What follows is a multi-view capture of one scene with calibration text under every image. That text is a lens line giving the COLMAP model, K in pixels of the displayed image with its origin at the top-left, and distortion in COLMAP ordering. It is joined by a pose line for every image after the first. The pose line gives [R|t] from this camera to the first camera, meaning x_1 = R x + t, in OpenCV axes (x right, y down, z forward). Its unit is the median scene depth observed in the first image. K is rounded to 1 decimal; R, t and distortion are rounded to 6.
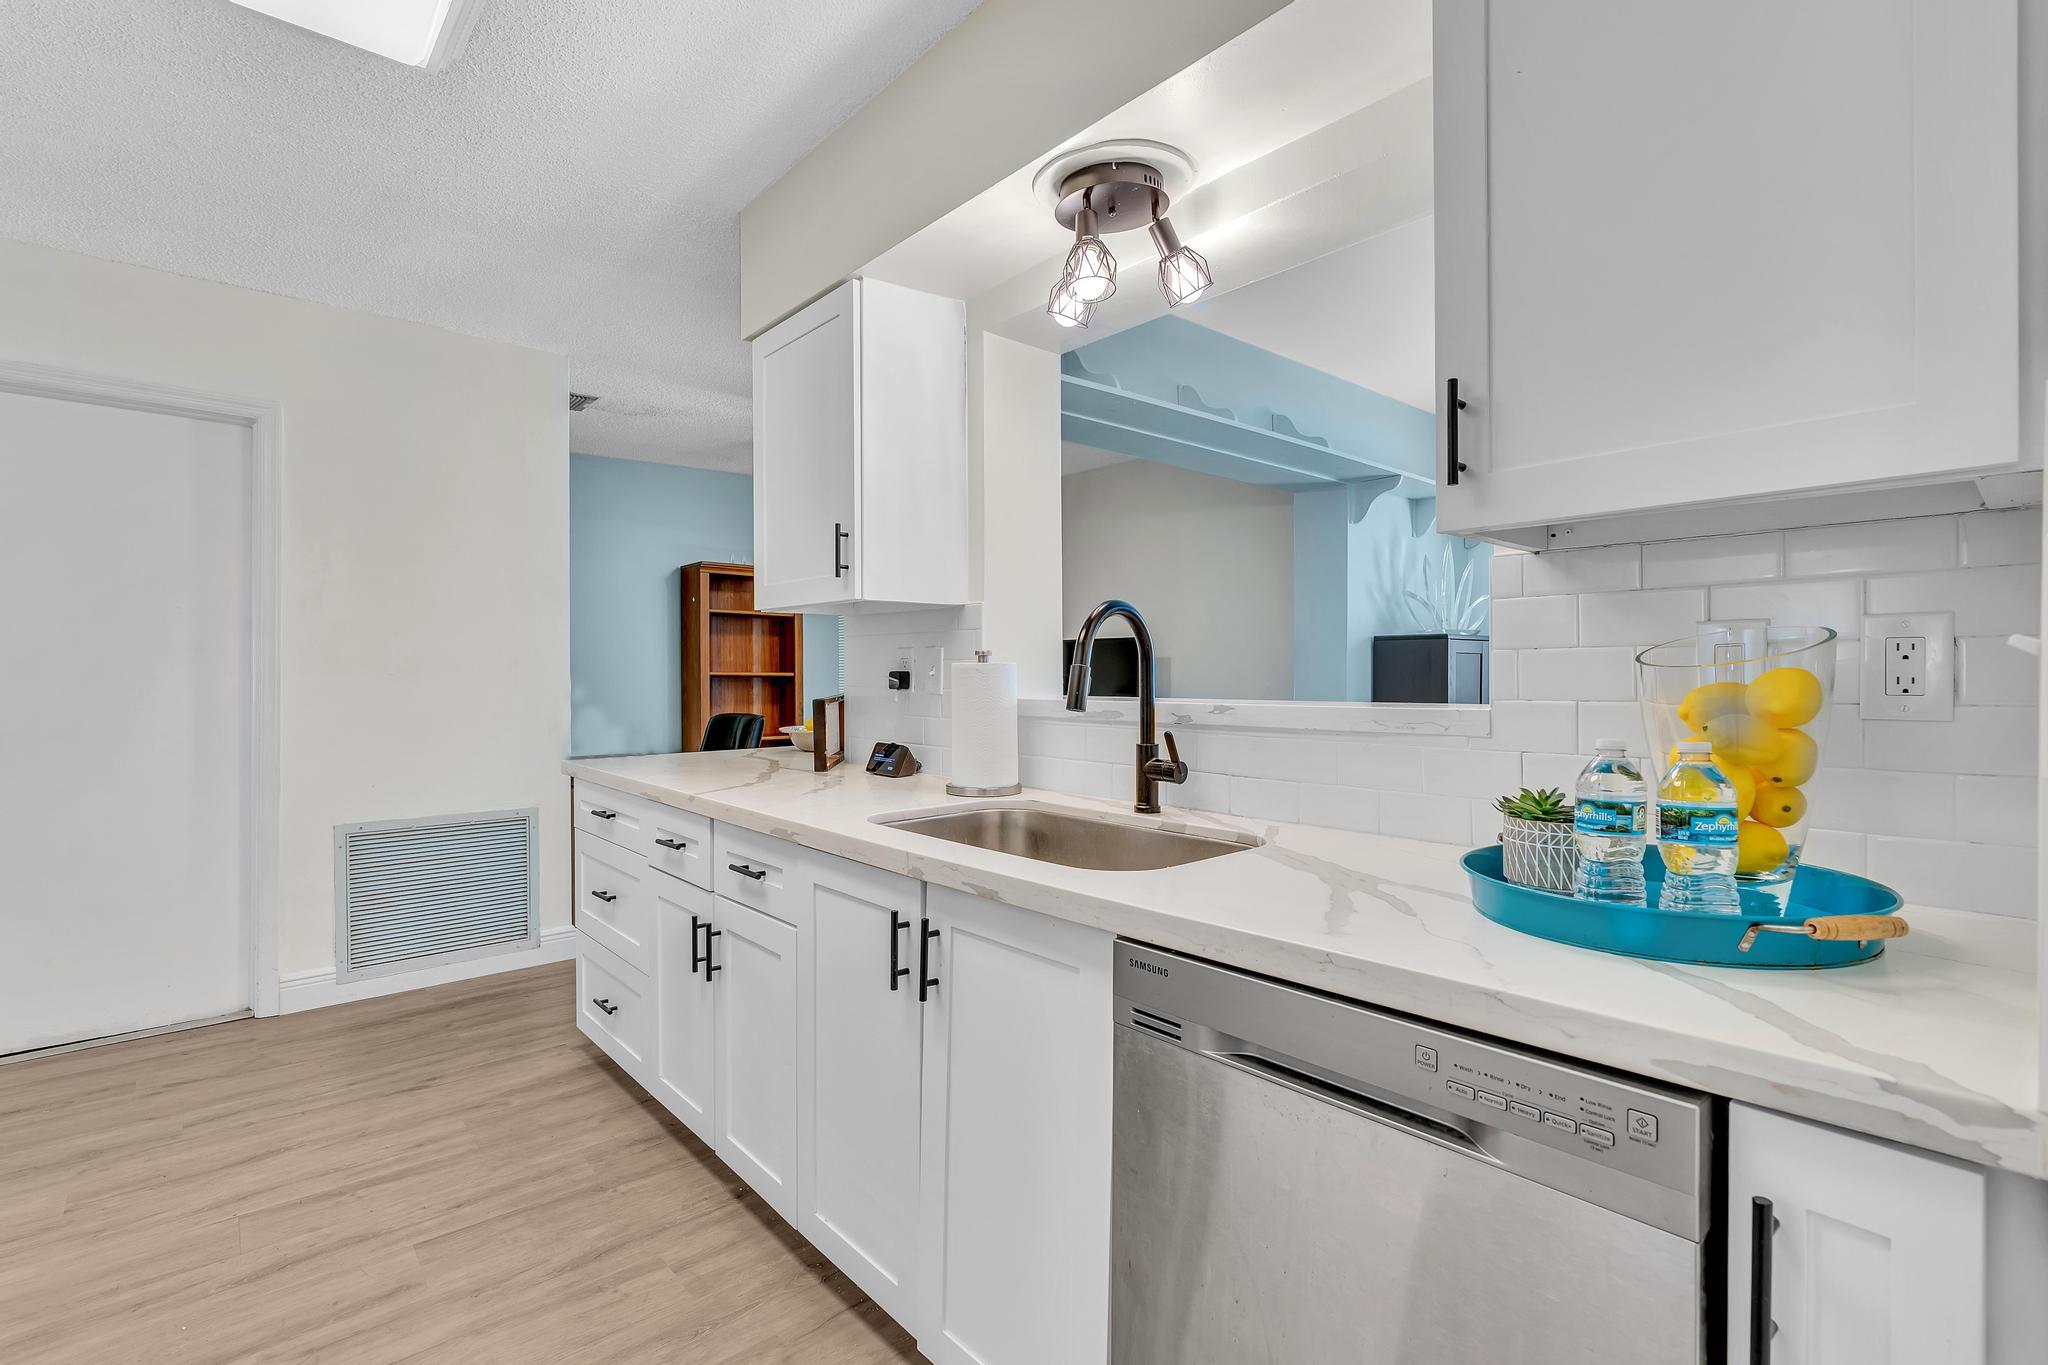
lens RADIAL K [[934.2, 0, 1021.1], [0, 934.2, 680.9], [0, 0, 1]] dist [-0.003465, 0.000041]
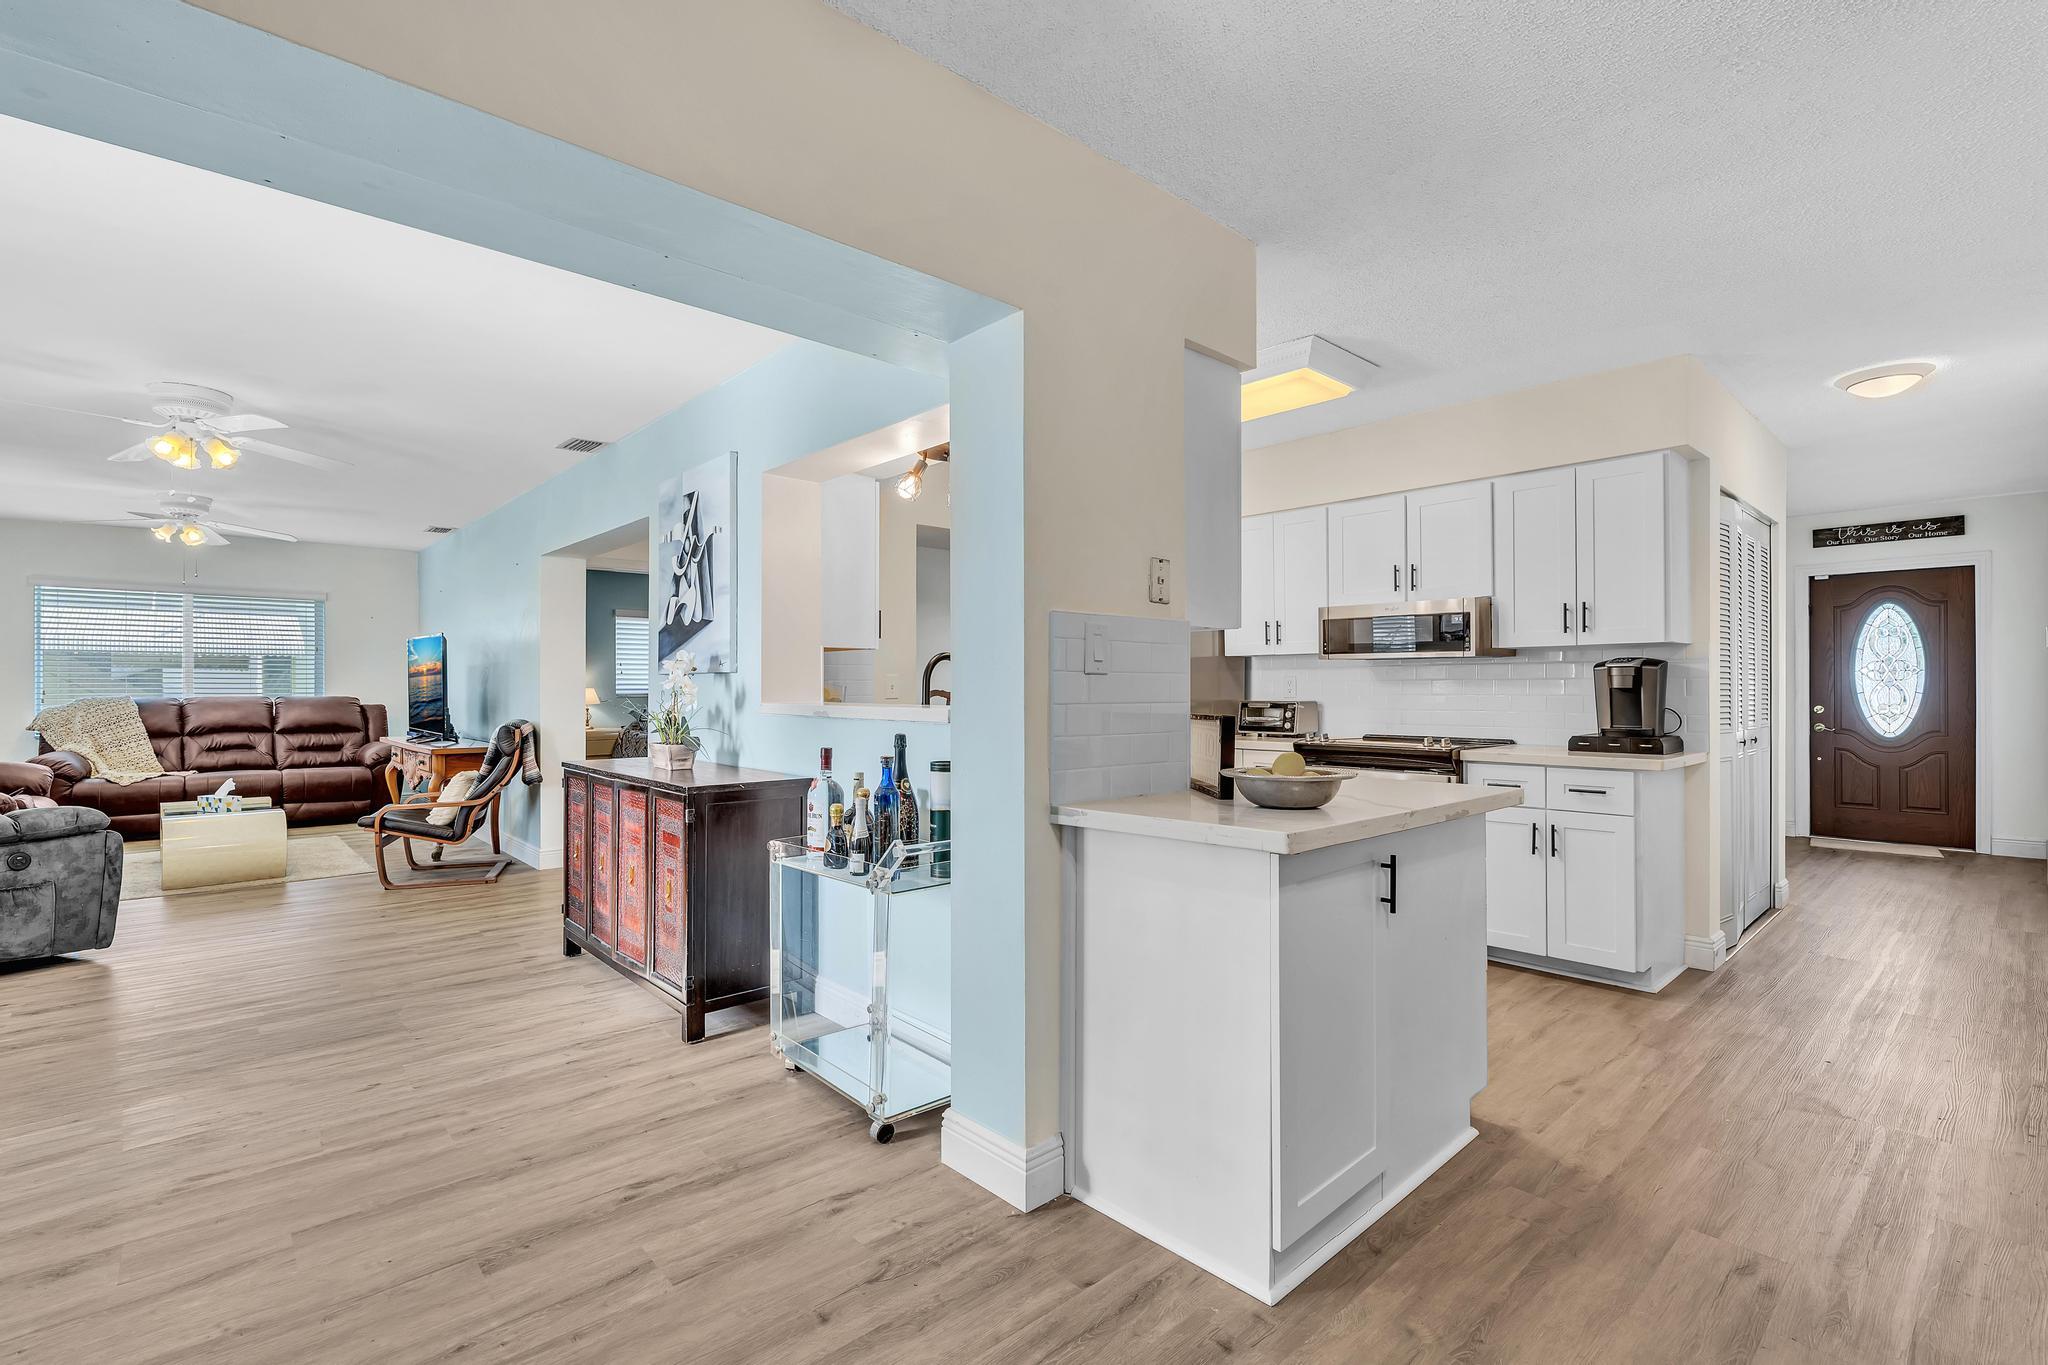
lens RADIAL K [[928.2, 0, 1020.8], [0, 928.2, 684.0], [0, 0, 1]] dist [-0.004155, 0.000266]
pose [[-0.999877, 0.002175, -0.015561, -0.021673], [0.002124, 0.999992, 0.003314, -0.019946], [0.015568, 0.003281, -0.999873, 2.467518]]
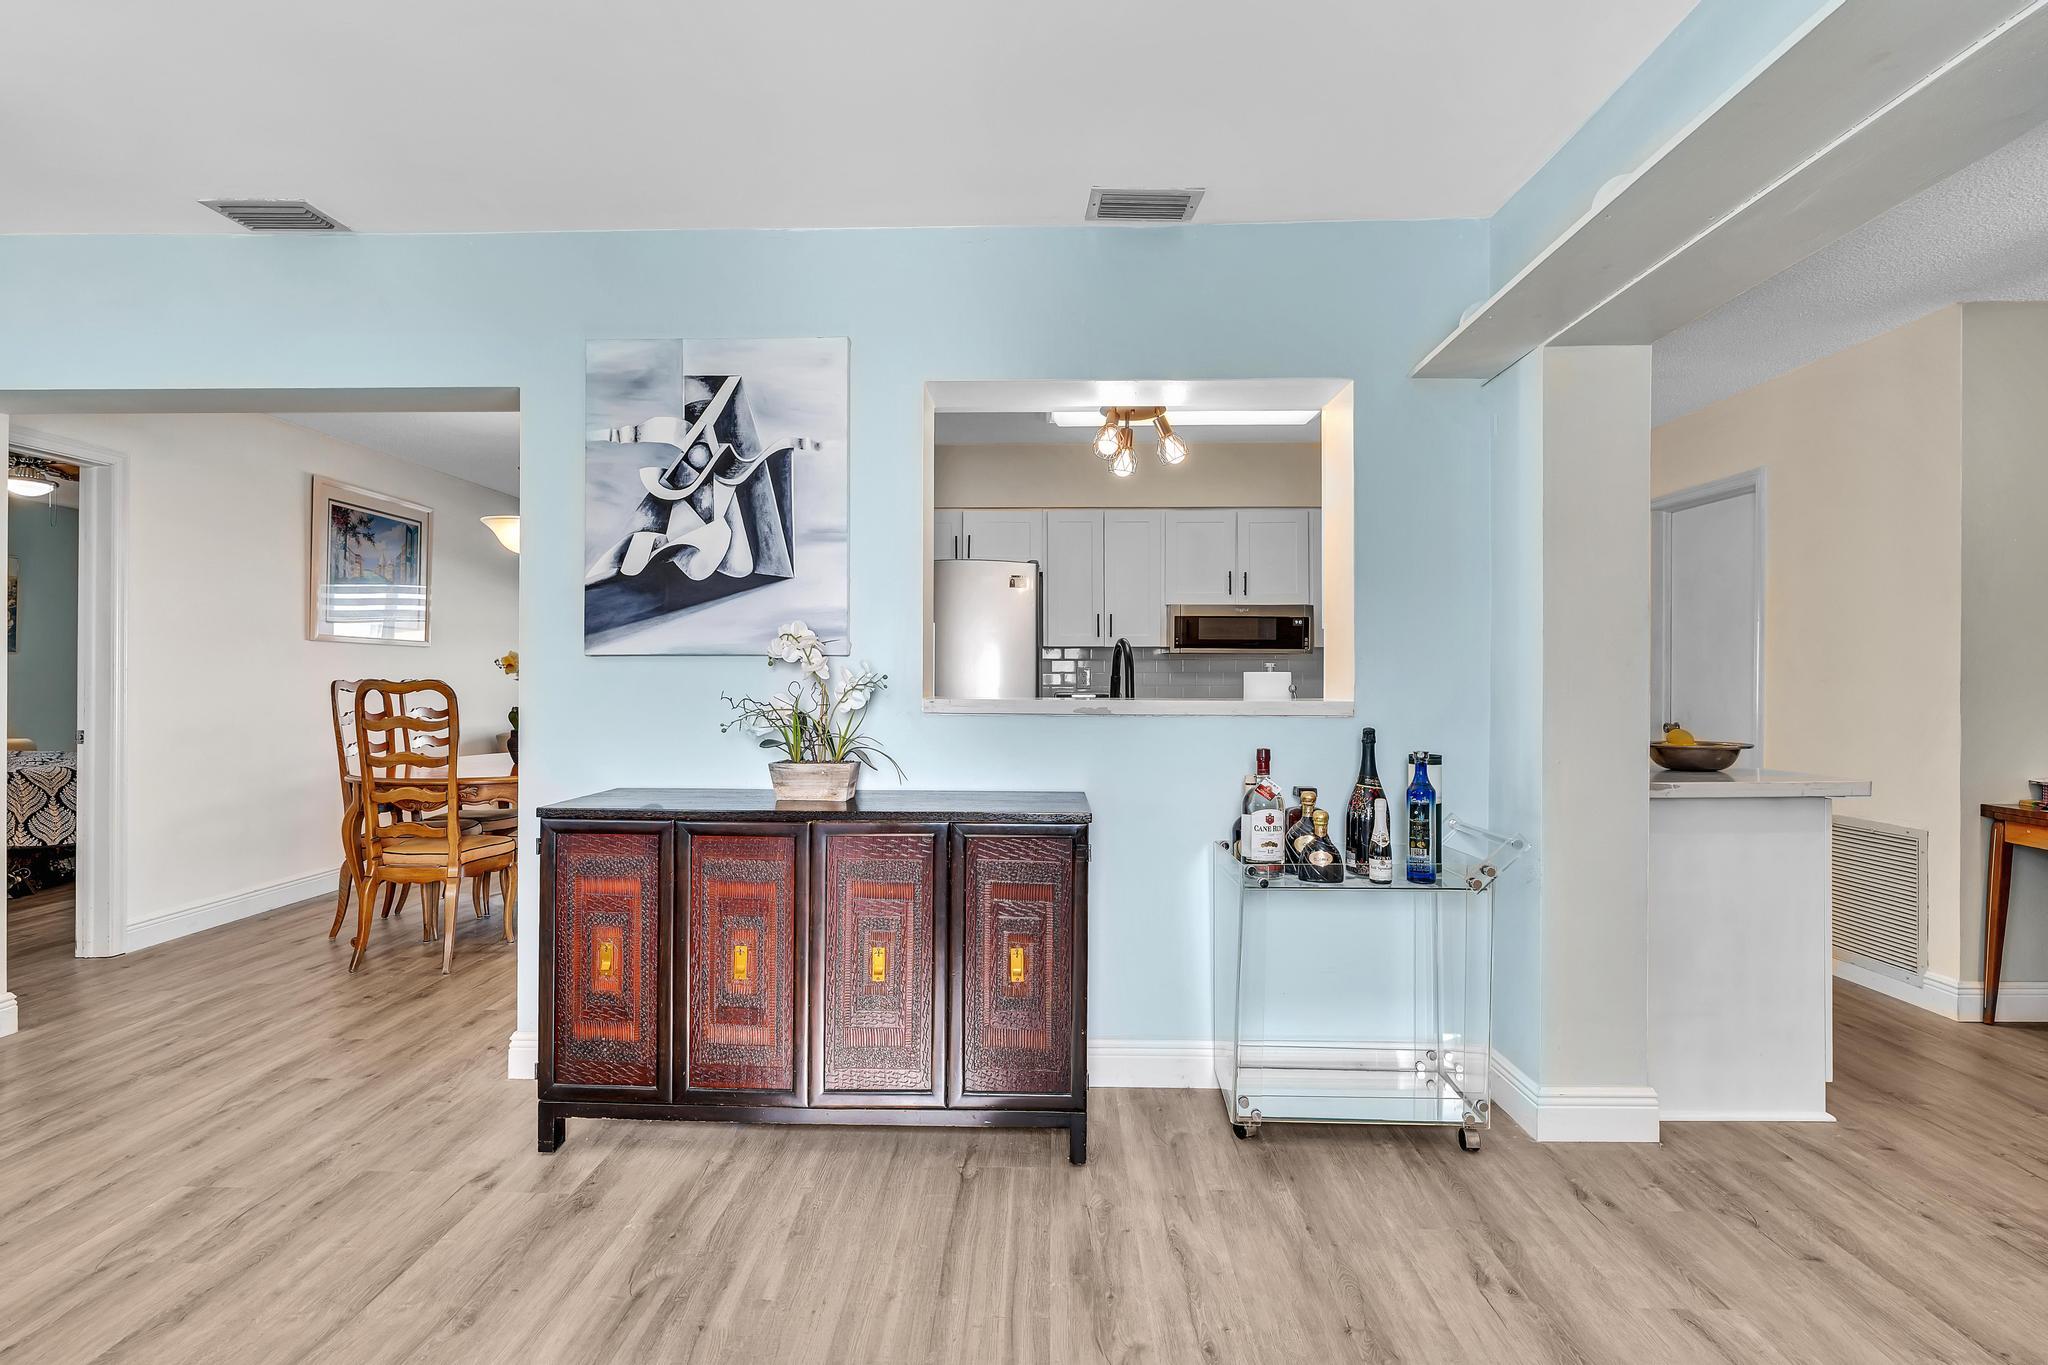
lens RADIAL K [[1000.4, 0, 1026.0], [0, 1000.4, 679.7], [0, 0, 1]] dist [-0.003935, -0.000731]
pose [[-0.678817, 0.000182, -0.734307, 1.322264], [-0.006992, 0.999953, 0.006712, -0.015994], [0.734274, 0.009691, -0.678784, 1.756983]]
